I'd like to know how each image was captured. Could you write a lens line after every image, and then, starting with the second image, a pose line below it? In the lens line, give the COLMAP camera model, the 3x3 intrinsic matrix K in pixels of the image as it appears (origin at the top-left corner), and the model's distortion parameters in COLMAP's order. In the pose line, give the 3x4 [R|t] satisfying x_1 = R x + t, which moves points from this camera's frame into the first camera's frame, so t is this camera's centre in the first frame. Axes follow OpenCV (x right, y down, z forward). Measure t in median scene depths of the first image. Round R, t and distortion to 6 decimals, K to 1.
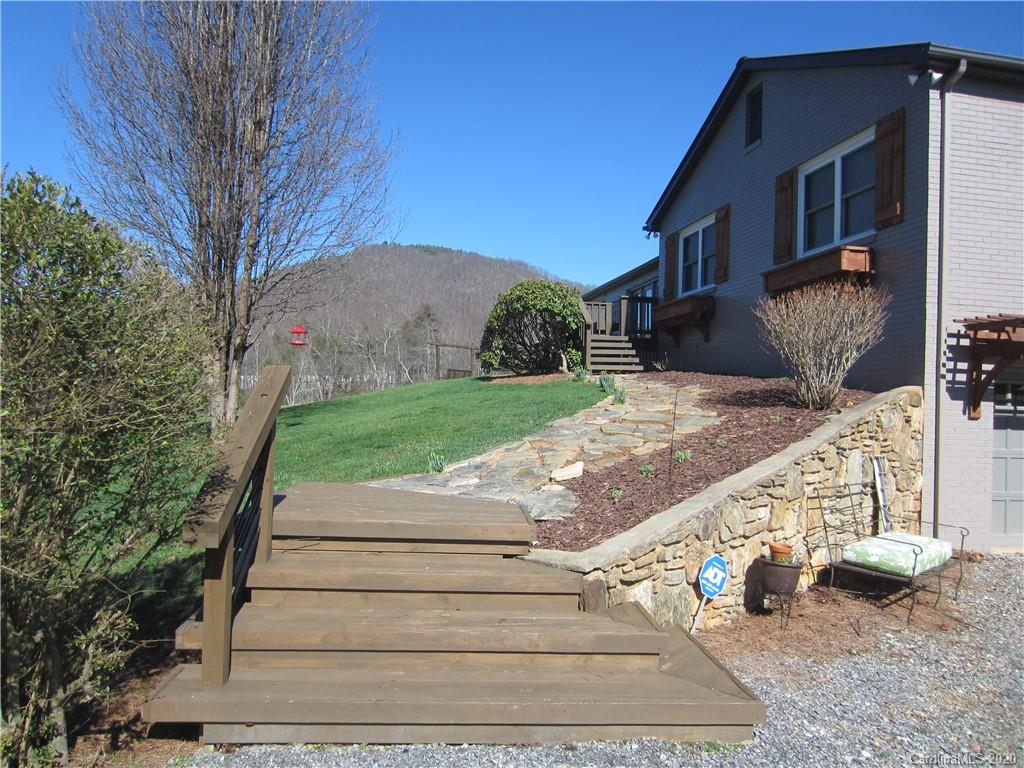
lens RADIAL K [[741.7, 0, 508.6], [0, 741.7, 380.9], [0, 0, 1]] dist [-0.014817, 0.007705]
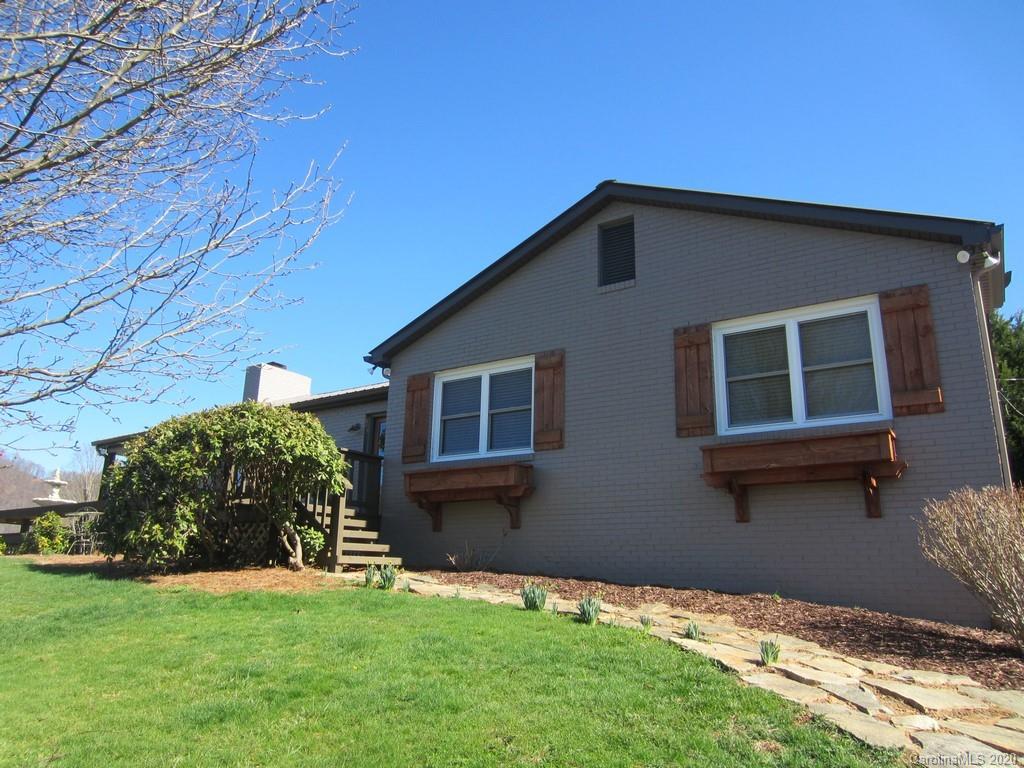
lens RADIAL K [[741.7, 0, 511.5], [0, 741.7, 392.9], [0, 0, 1]] dist [-0.014817, 0.007705]
pose [[0.694251, 0.177015, 0.697625, -0.244353], [-0.026947, 0.974997, -0.220578, -0.021444], [-0.719228, 0.134338, 0.681663, 0.467942]]
